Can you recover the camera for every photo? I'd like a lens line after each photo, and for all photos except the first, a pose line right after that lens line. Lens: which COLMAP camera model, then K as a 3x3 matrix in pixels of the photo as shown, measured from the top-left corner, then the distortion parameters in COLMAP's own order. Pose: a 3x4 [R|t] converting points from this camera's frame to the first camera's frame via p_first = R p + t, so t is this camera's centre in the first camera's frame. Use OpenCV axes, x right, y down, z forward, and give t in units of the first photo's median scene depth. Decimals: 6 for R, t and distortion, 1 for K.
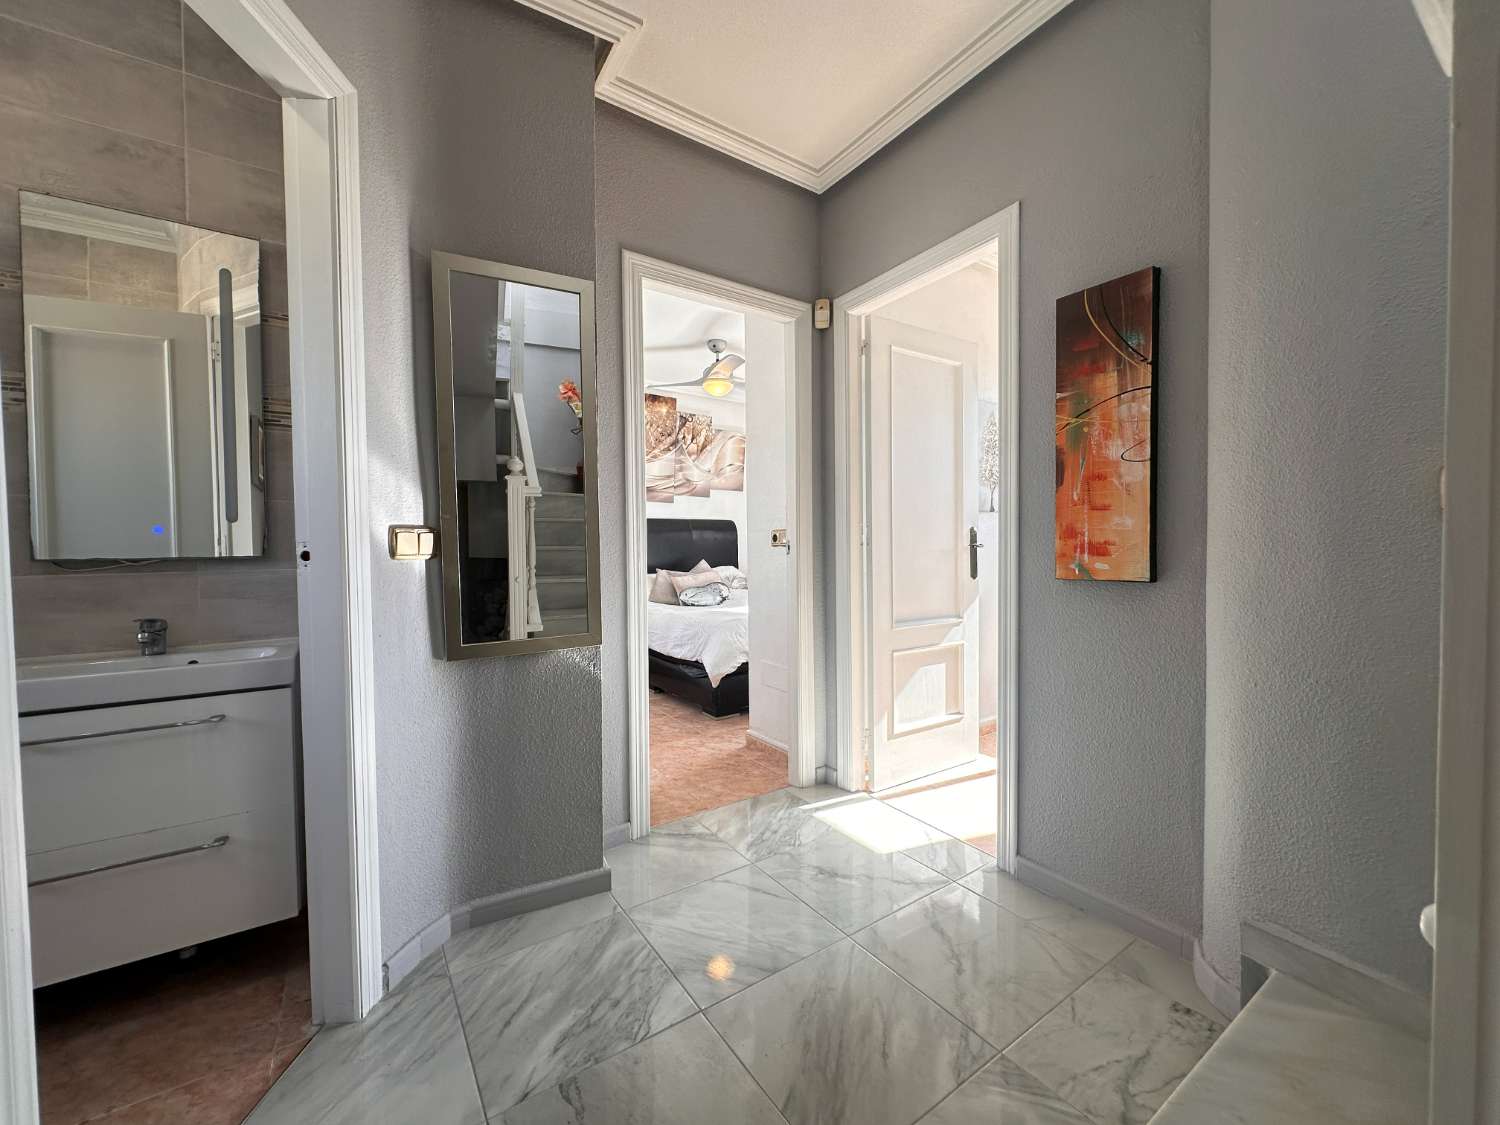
lens RADIAL K [[601.7, 0, 758.1], [0, 601.7, 561.1], [0, 0, 1]] dist [-0.000797, 0.000198]
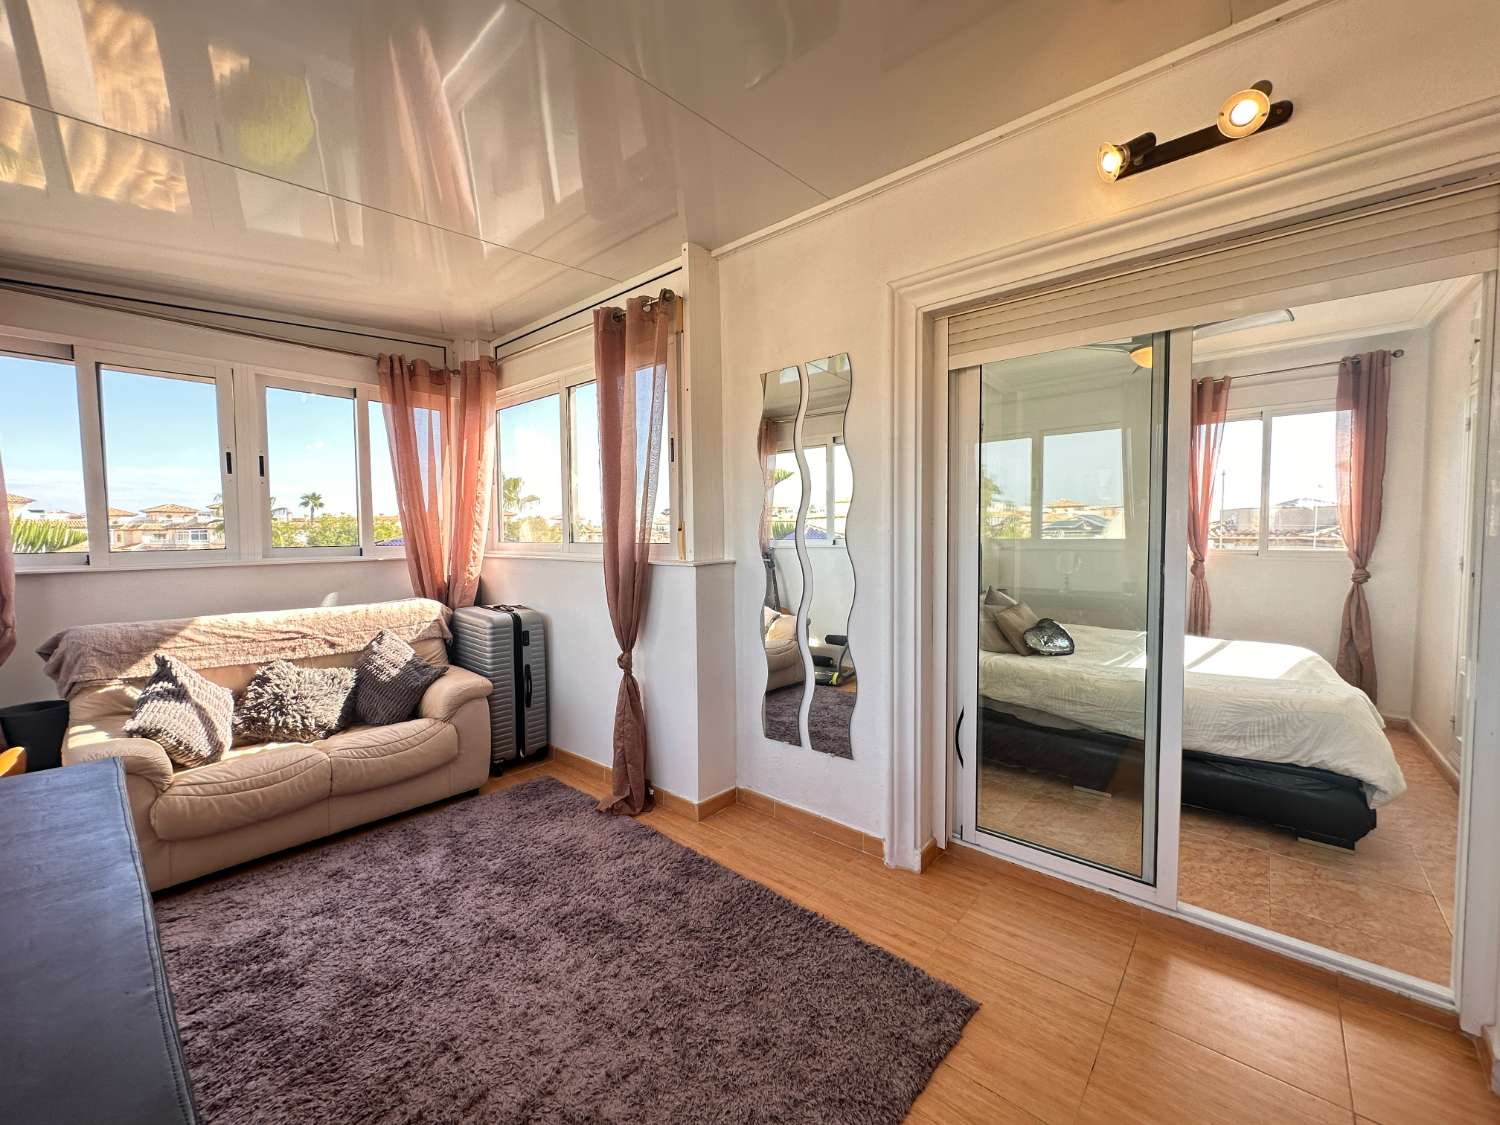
lens RADIAL K [[601.7, 0, 751.7], [0, 601.7, 556.5], [0, 0, 1]] dist [-0.000797, 0.000198]
pose [[0.963774, -0.005558, 0.266664, -0.561605], [0.002320, 0.999920, 0.012456, -0.046450], [-0.266712, -0.011386, 0.963709, 0.344296]]
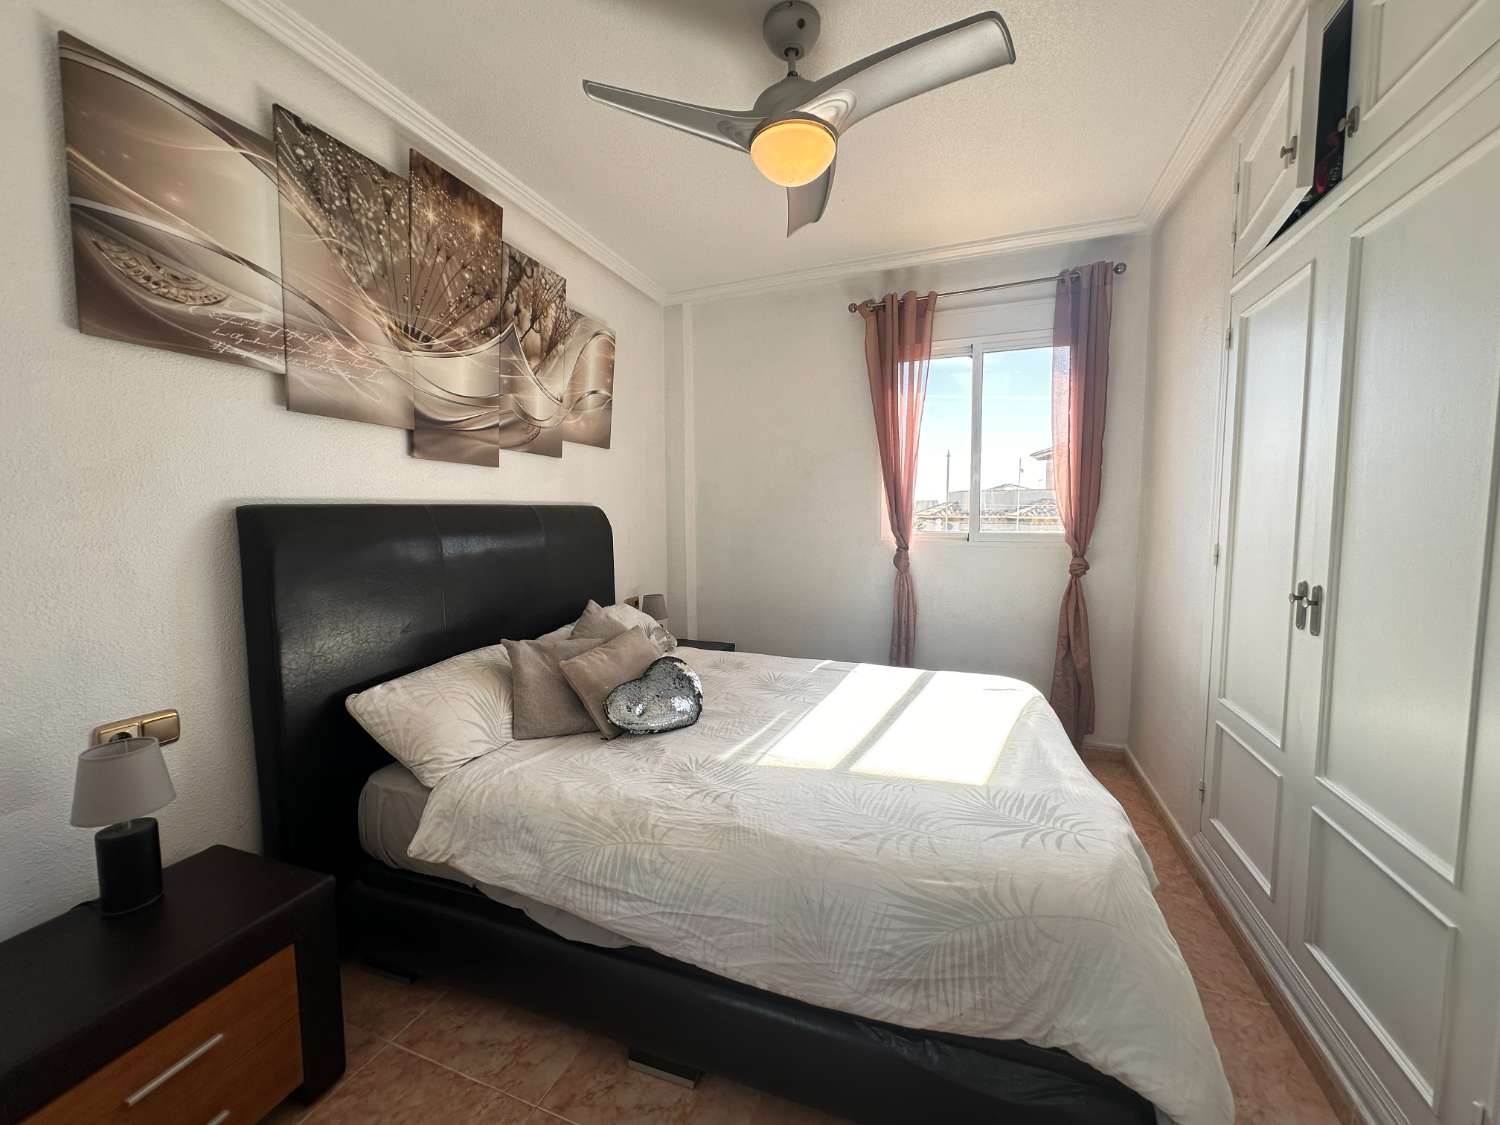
lens RADIAL K [[601.7, 0, 748.8], [0, 601.7, 559.8], [0, 0, 1]] dist [-0.000797, 0.000198]
pose [[0.820739, -0.041861, 0.569767, -0.237765], [0.015119, 0.998554, 0.051586, -0.051106], [-0.571103, -0.033724, 0.820186, 0.556955]]
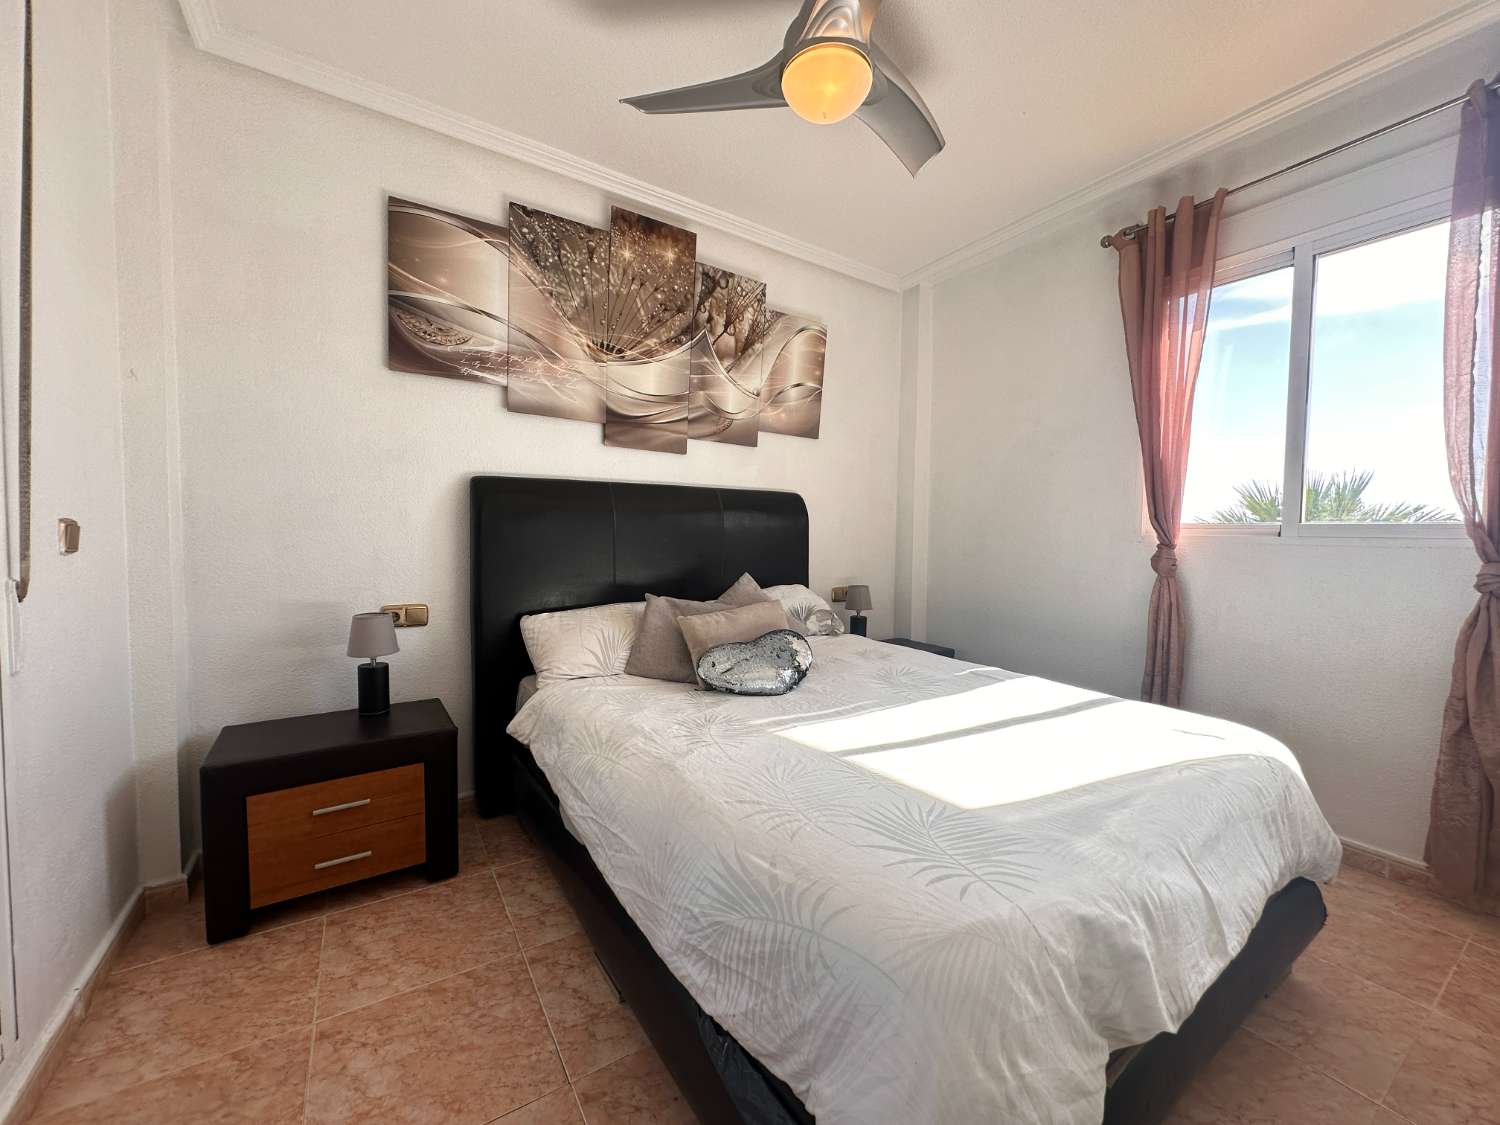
lens RADIAL K [[601.7, 0, 747.3], [0, 601.7, 559.4], [0, 0, 1]] dist [-0.000797, 0.000198]
pose [[0.999402, 0.023730, -0.025132, -0.076270], [-0.023257, 0.999549, 0.018979, -0.021474], [0.025571, -0.018383, 0.999504, 0.511964]]
